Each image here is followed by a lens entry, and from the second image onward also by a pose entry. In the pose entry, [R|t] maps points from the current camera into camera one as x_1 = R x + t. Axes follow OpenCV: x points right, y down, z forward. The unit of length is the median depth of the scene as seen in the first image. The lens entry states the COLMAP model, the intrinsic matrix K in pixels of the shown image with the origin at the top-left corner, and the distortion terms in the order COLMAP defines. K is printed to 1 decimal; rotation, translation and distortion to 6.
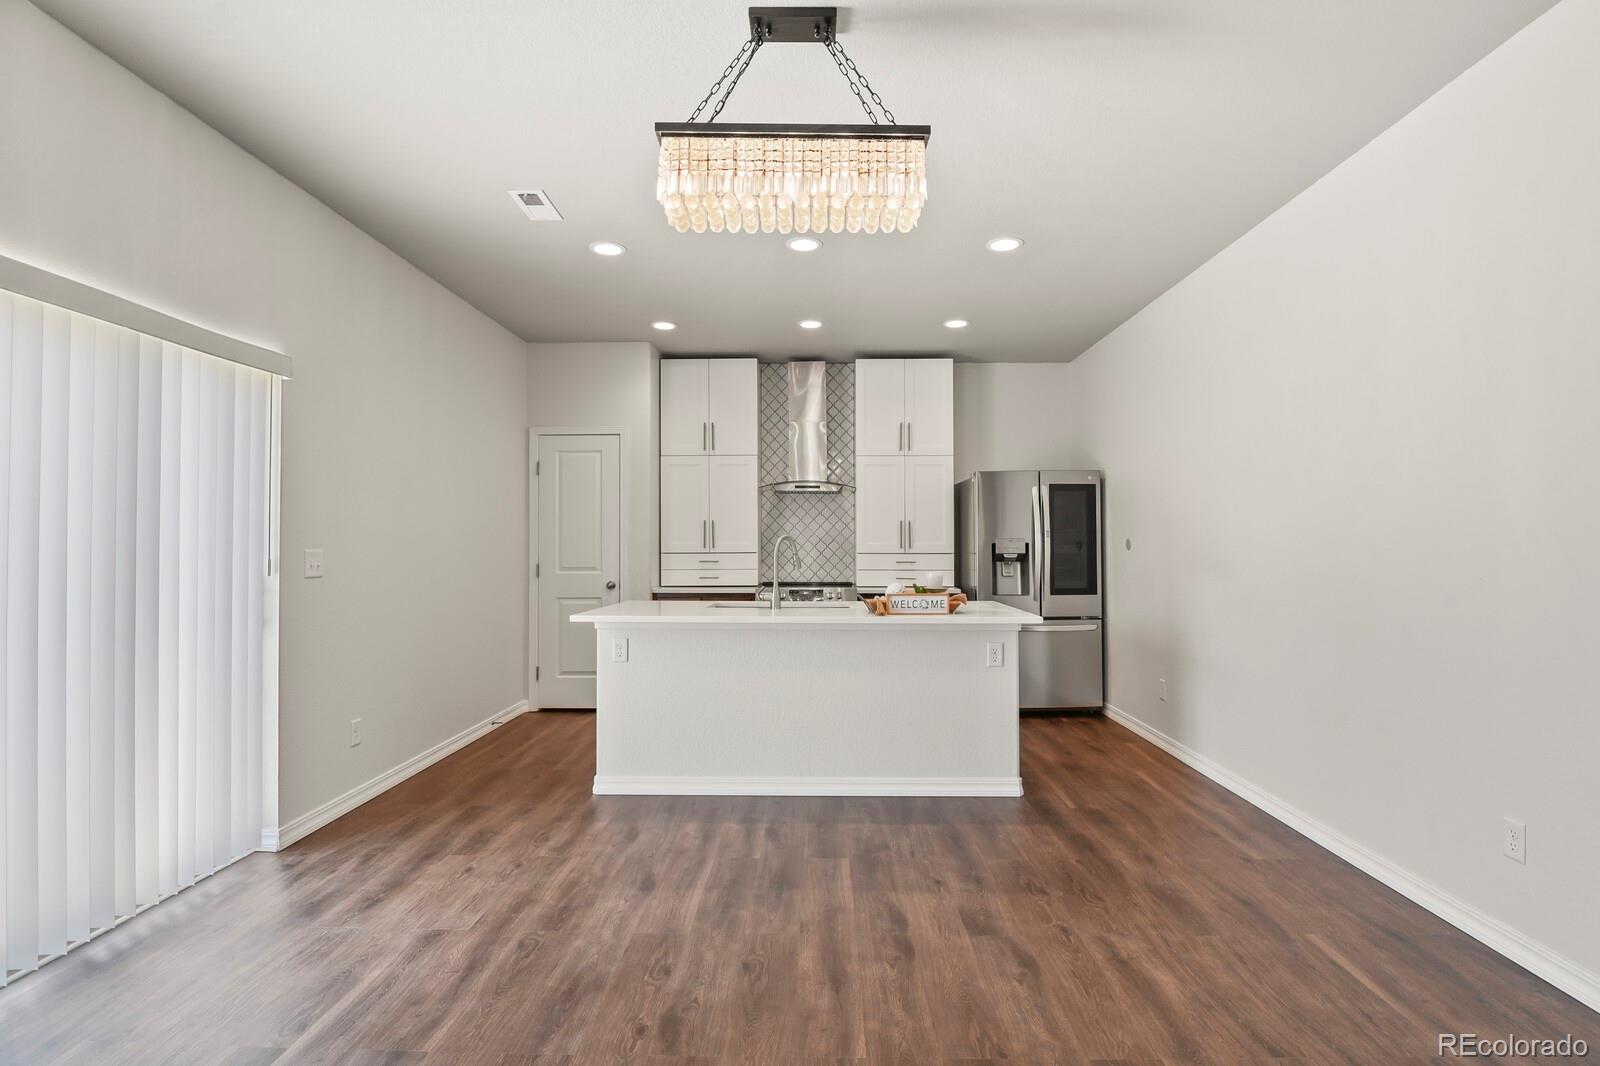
lens RADIAL K [[782.3, 0, 799.6], [0, 782.3, 532.6], [0, 0, 1]] dist [-0.009268, -0.004814]
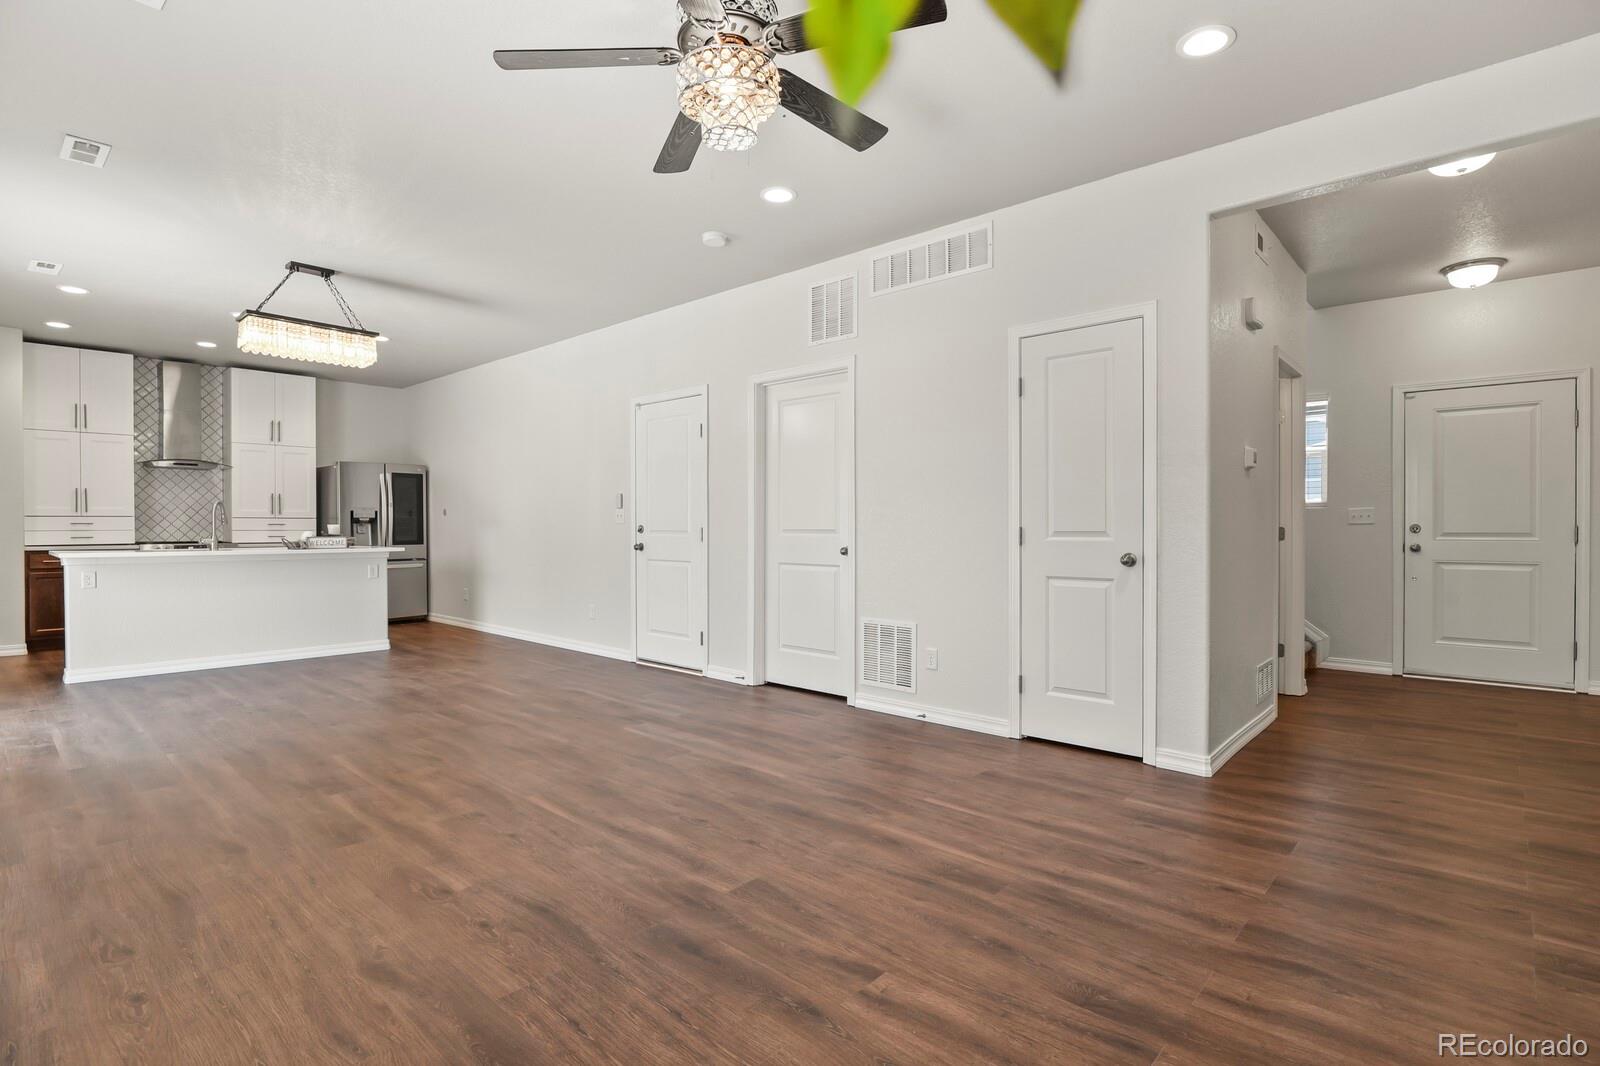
lens RADIAL K [[782.3, 0, 810.5], [0, 782.3, 533.7], [0, 0, 1]] dist [-0.009268, -0.004814]
pose [[0.649503, -0.009313, 0.760302, -0.432054], [-0.012767, 0.999650, 0.023151, 0.016600], [-0.760252, -0.024743, 0.649157, -0.863760]]
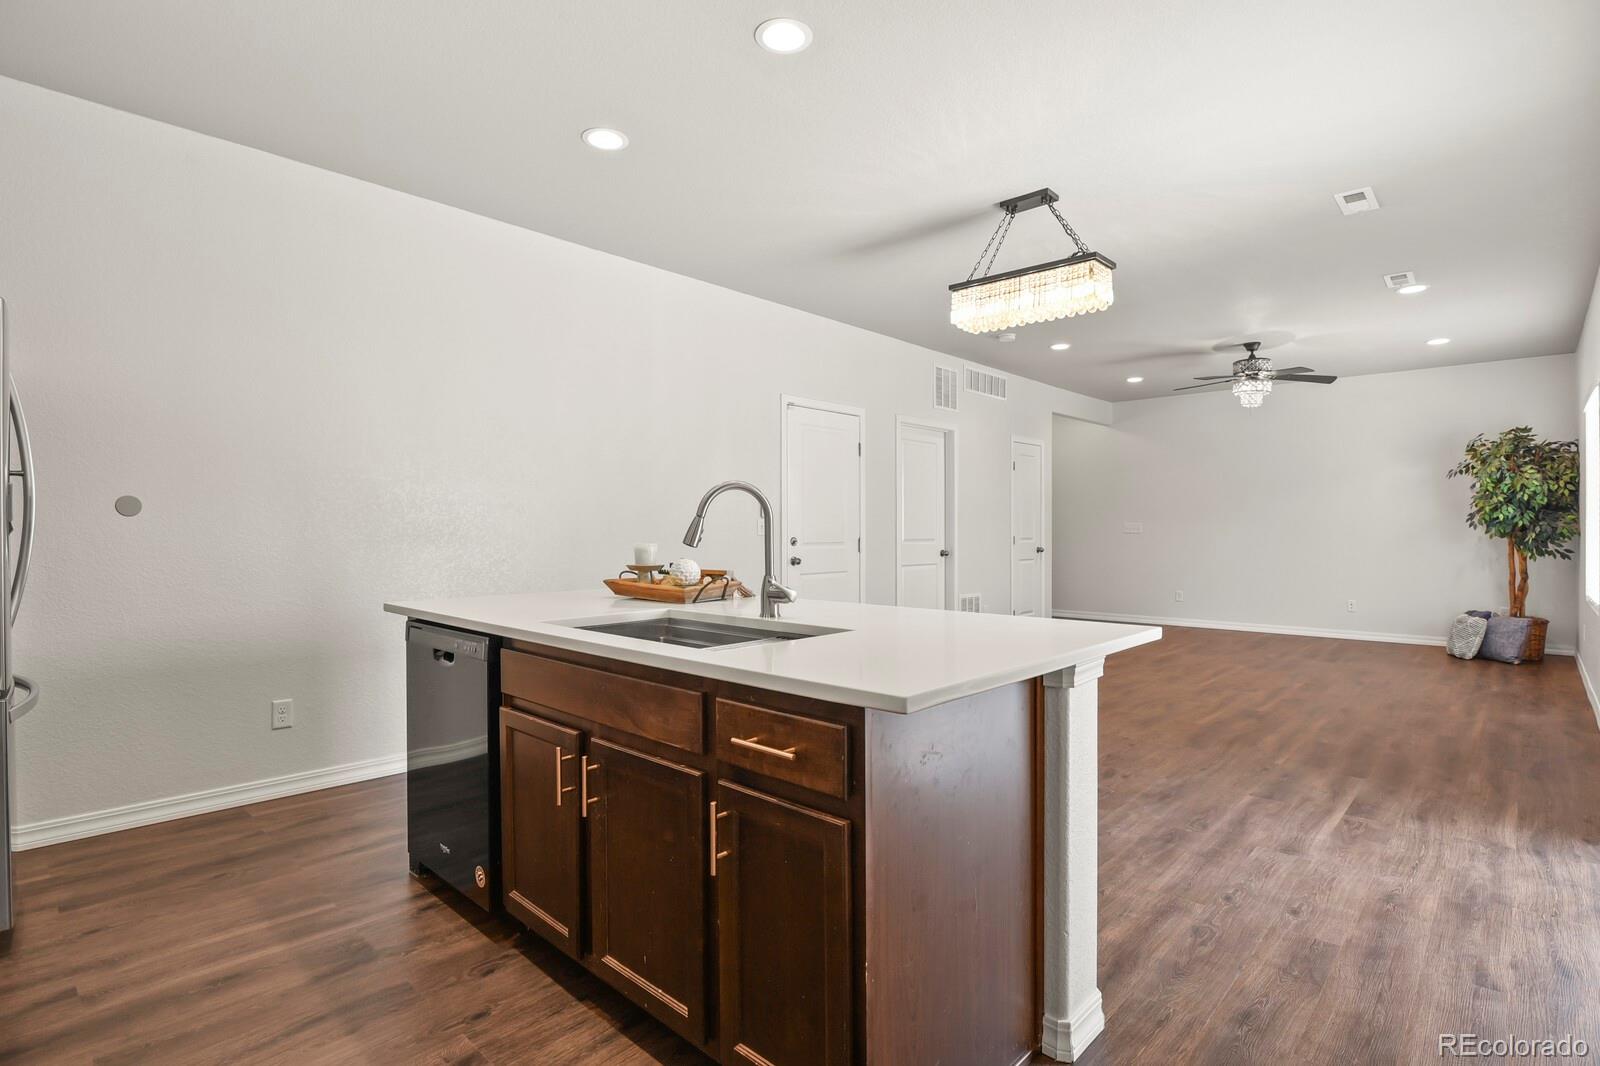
lens RADIAL K [[782.3, 0, 822.5], [0, 782.3, 534.4], [0, 0, 1]] dist [-0.009268, -0.004814]
pose [[-0.760608, -0.003431, 0.649202, -0.420167], [-0.011285, 0.999905, -0.007937, 0.044450], [-0.649113, -0.013364, -0.760575, 1.411739]]
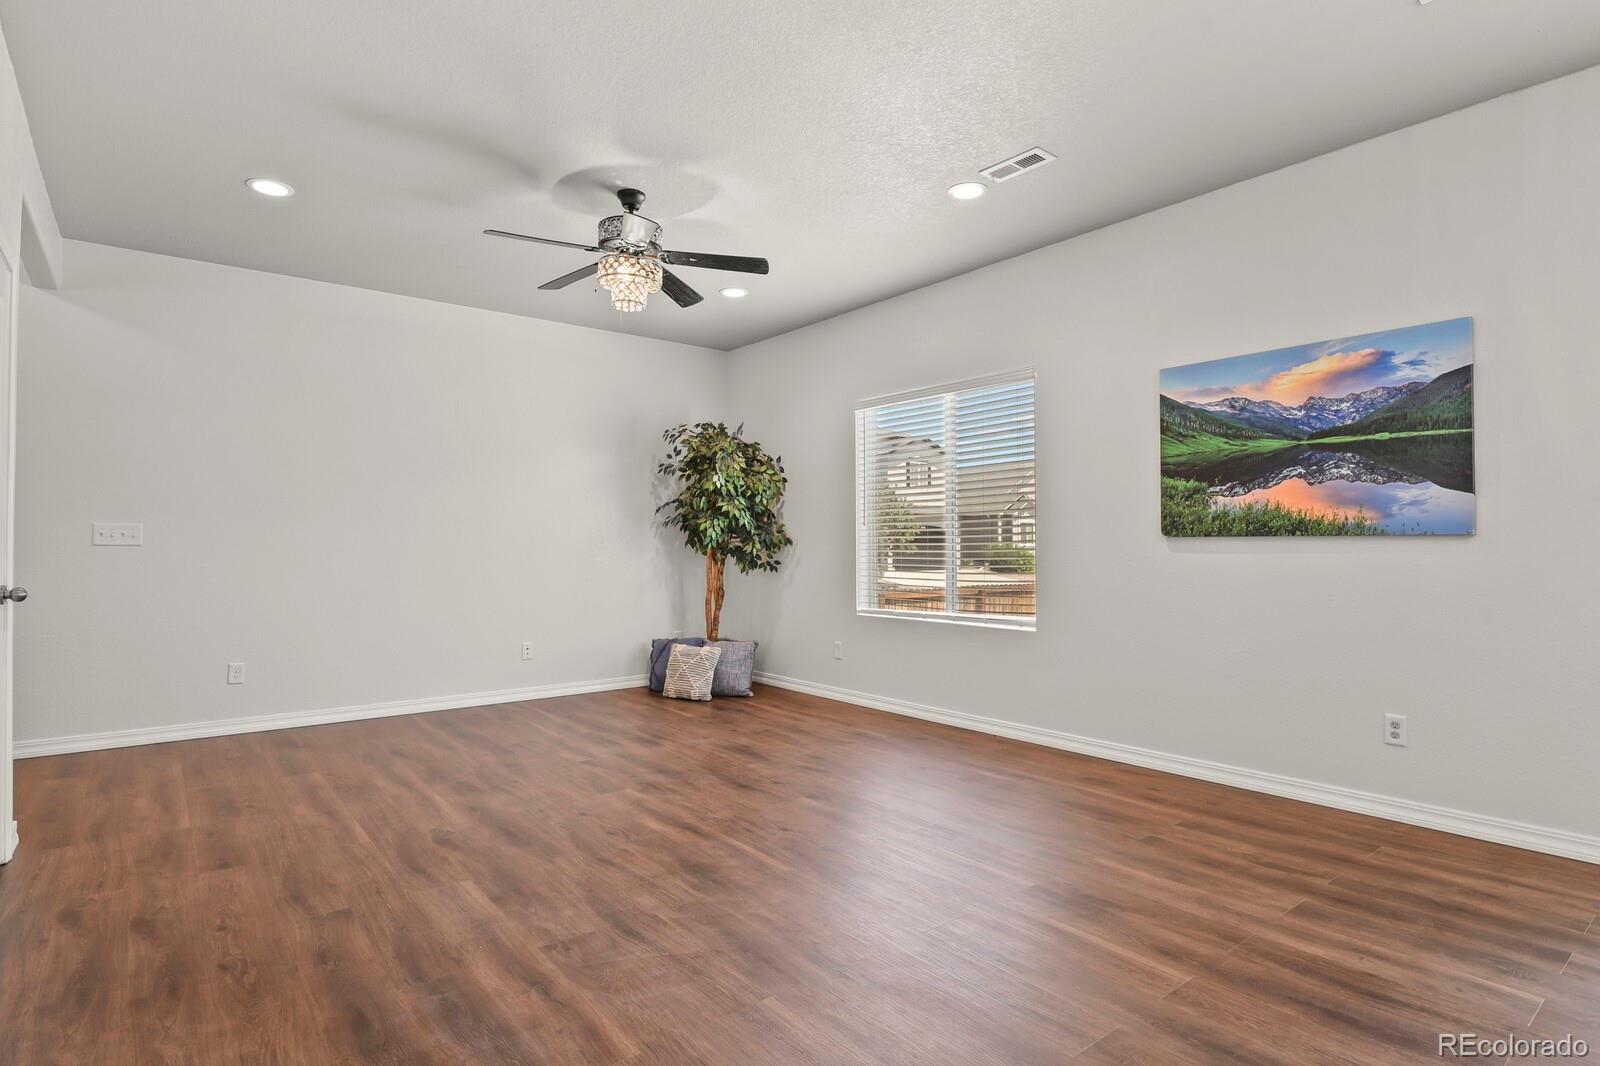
lens RADIAL K [[822.7, 0, 806.6], [0, 822.7, 532.2], [0, 0, 1]] dist [-0.010342, -0.004343]
pose [[-0.761592, -0.009238, -0.647991, 0.426204], [0.014598, 0.999400, -0.031404, 0.041335], [0.647893, -0.033376, -0.761000, 0.415180]]
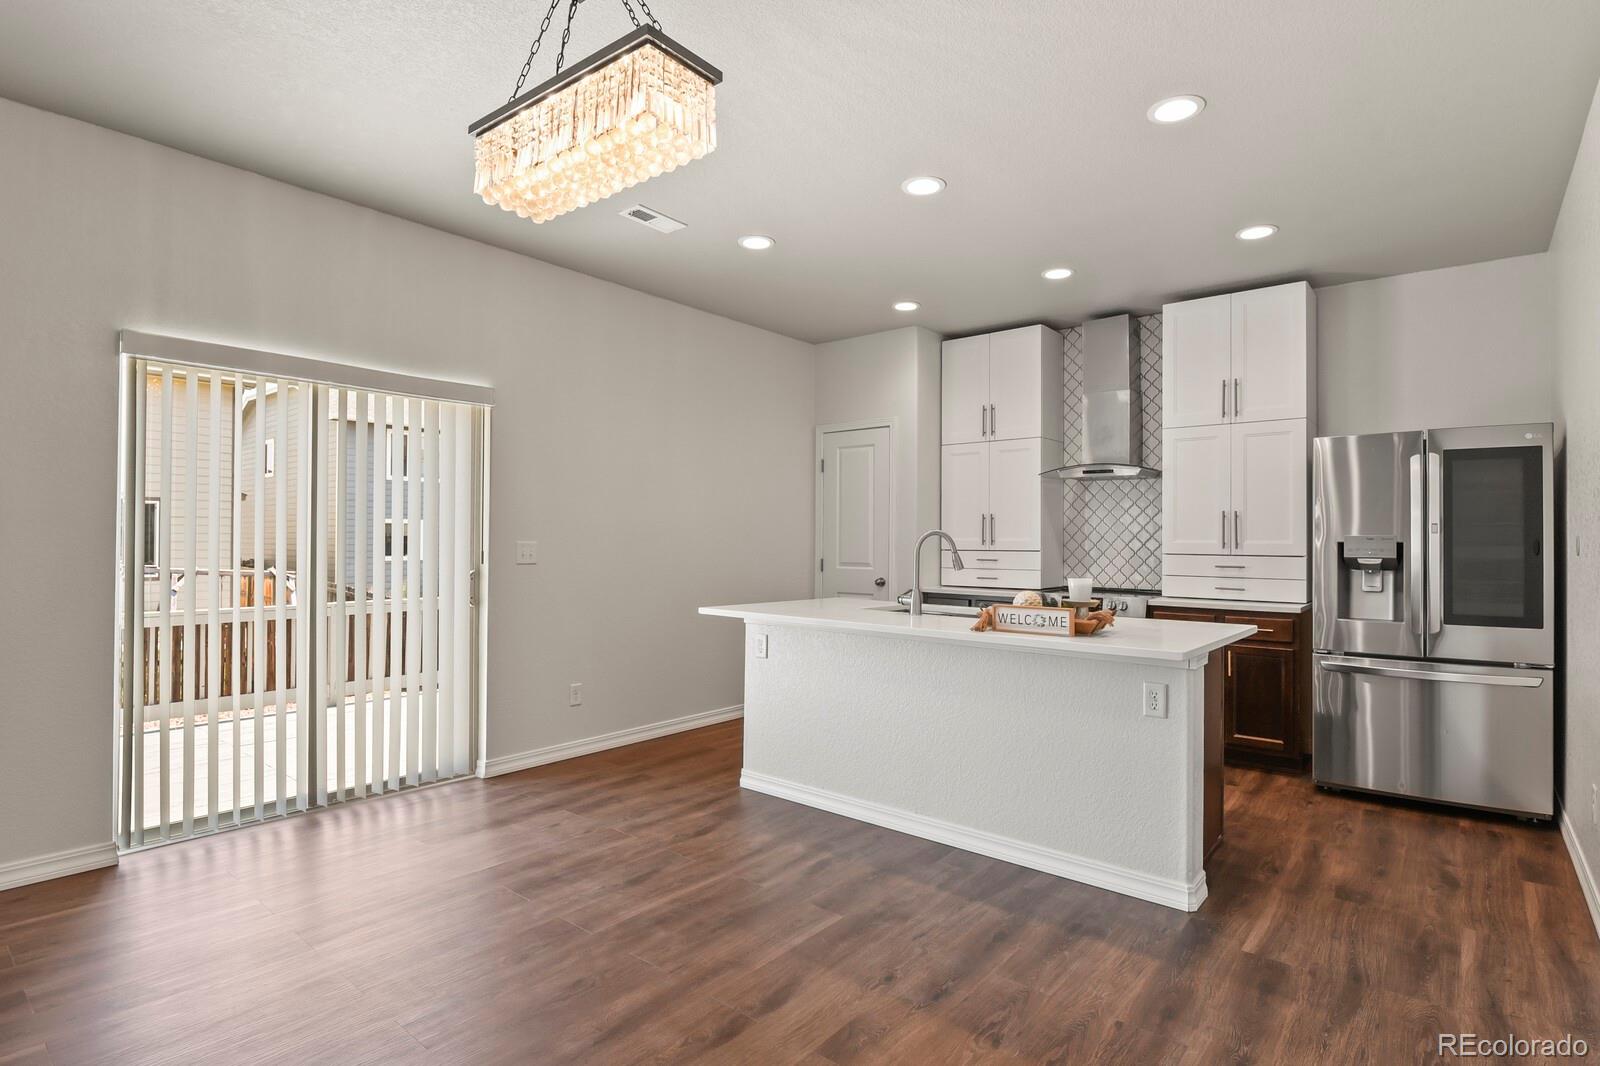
lens RADIAL K [[782.3, 0, 806.4], [0, 782.3, 542.2], [0, 0, 1]] dist [-0.009268, -0.004814]
pose [[0.787501, 0.007389, -0.616269, 0.413602], [0.002566, 0.999880, 0.015269, 0.002973], [0.616308, -0.013606, 0.787387, 0.246873]]
